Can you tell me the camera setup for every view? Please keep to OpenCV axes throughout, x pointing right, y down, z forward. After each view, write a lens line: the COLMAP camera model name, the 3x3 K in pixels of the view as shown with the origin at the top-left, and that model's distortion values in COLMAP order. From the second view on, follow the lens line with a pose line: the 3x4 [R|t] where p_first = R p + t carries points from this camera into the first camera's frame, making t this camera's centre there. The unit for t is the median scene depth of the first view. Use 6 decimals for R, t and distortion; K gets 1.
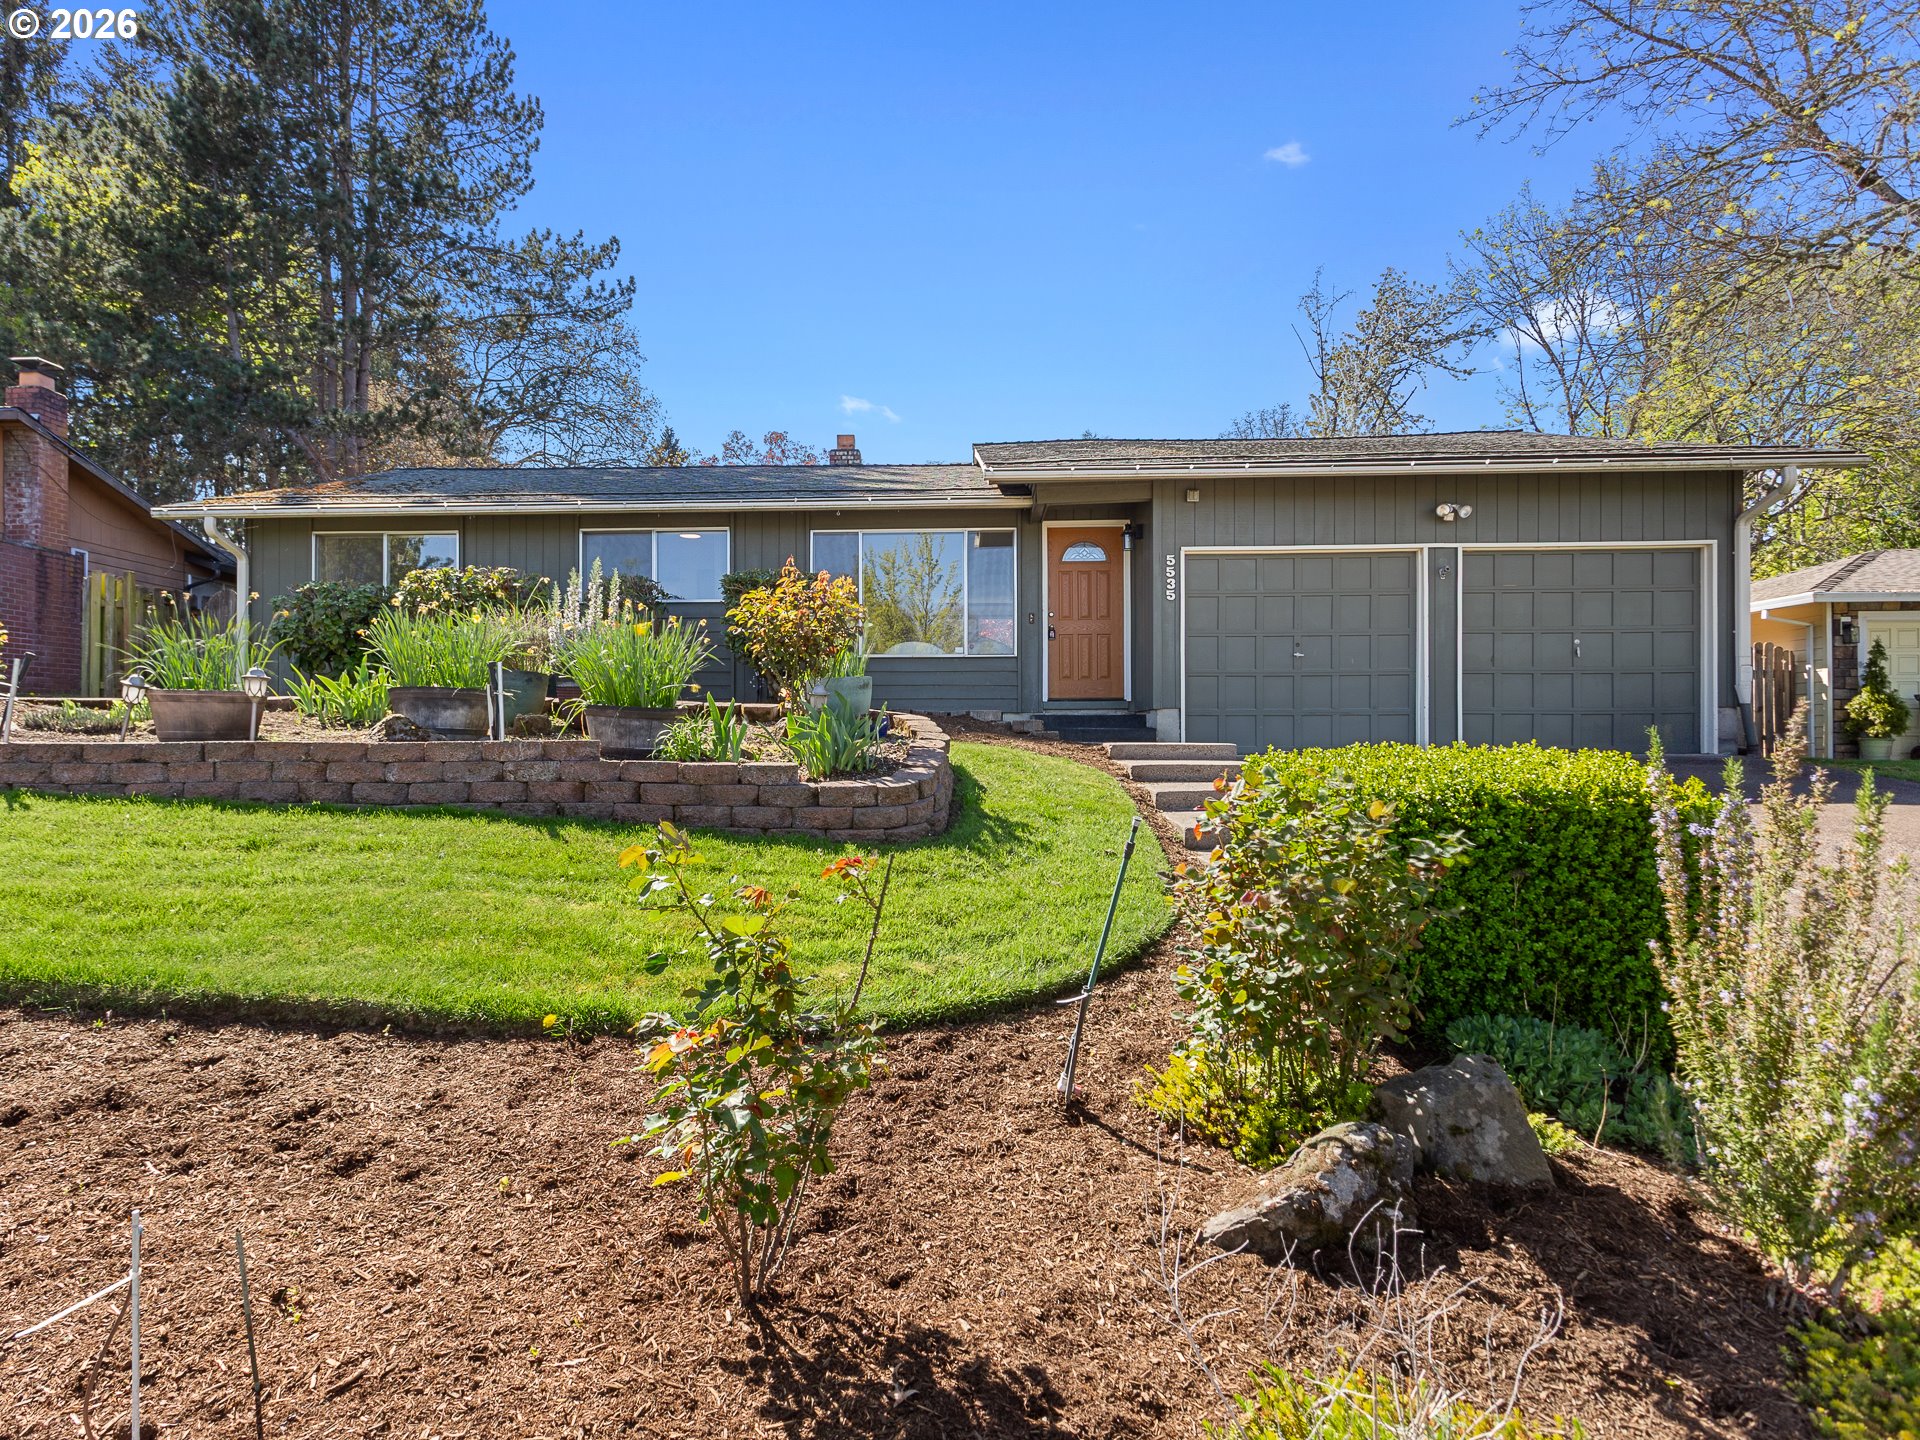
lens RADIAL K [[1020.2, 0, 943.1], [0, 1020.2, 729.4], [0, 0, 1]] dist [0.006629, 0.003033]
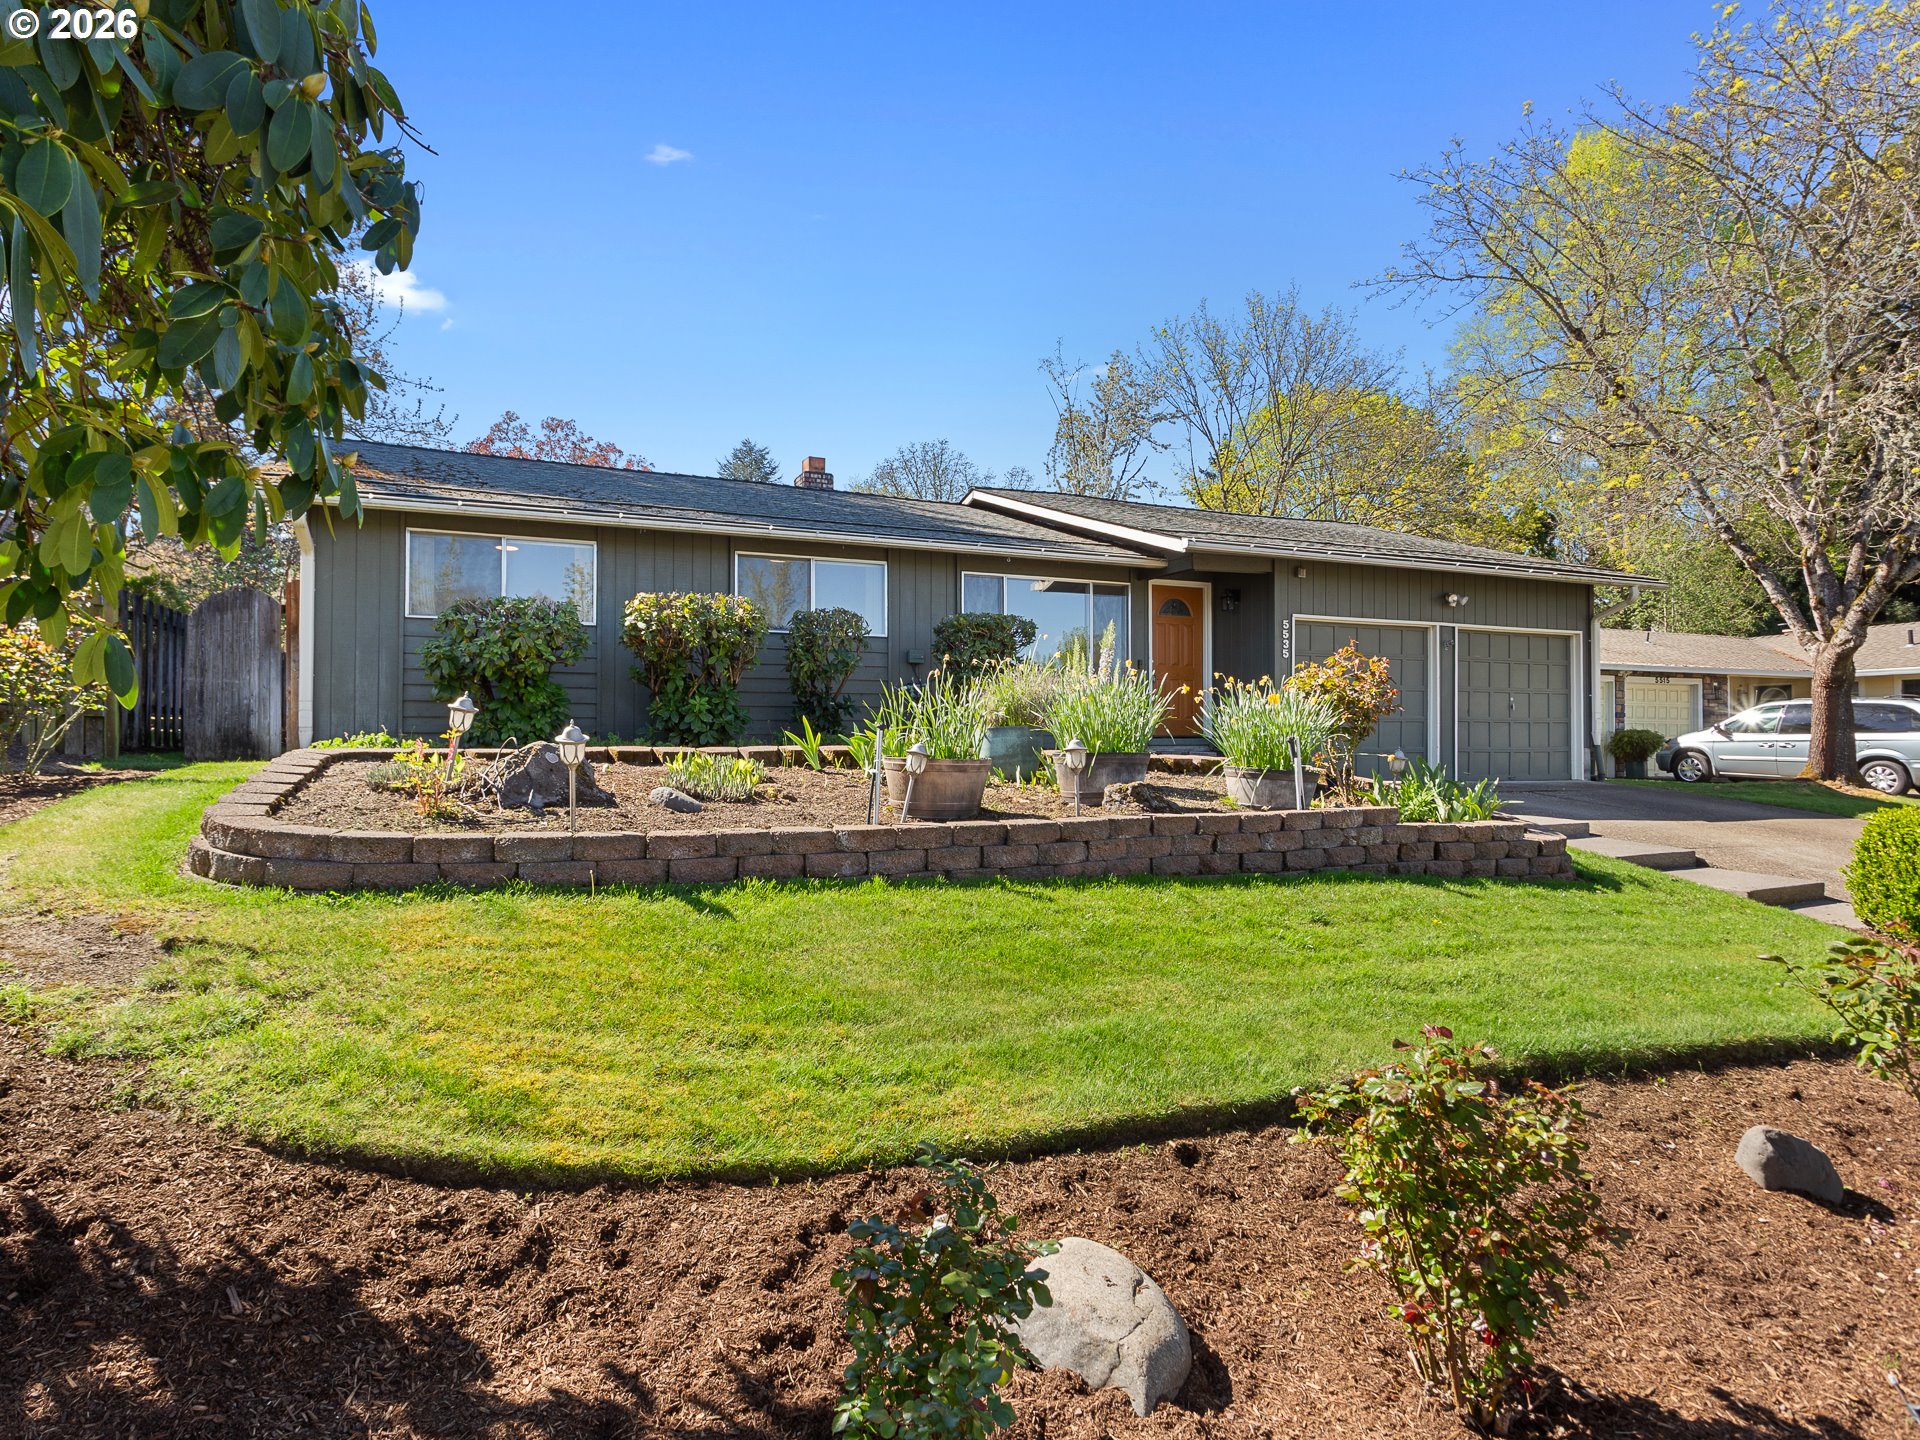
lens RADIAL K [[1020.2, 0, 922.7], [0, 1020.2, 727.6], [0, 0, 1]] dist [0.006629, 0.003033]
pose [[0.907595, 0.007925, 0.419772, -0.605328], [-0.007578, 0.999968, -0.002494, -0.034050], [-0.419779, -0.000918, 0.907626, 0.074727]]
